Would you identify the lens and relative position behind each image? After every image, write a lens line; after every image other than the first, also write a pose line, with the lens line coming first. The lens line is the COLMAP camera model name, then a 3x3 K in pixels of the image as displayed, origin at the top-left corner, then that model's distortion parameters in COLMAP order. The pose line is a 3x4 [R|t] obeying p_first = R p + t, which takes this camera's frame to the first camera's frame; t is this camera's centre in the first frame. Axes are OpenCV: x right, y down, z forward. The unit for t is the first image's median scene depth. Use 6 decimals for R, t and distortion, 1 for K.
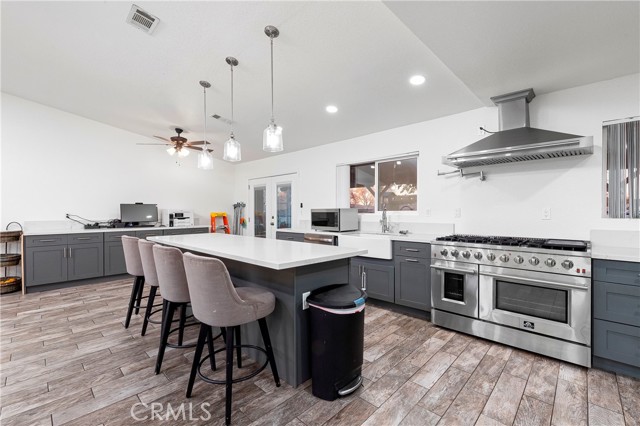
lens RADIAL K [[270.5, 0, 320.2], [0, 270.5, 210.6], [0, 0, 1]] dist [0.003020, -0.000728]
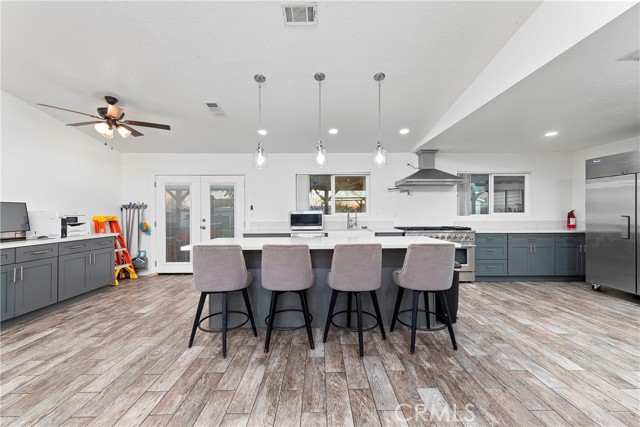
lens RADIAL K [[249.9, 0, 322.5], [0, 249.9, 213.5], [0, 0, 1]] dist [0.000479, -0.000033]
pose [[0.730314, -0.005344, 0.683091, -0.901047], [0.002280, 0.999983, 0.005387, -0.002939], [-0.683108, -0.002377, 0.730314, 0.224833]]
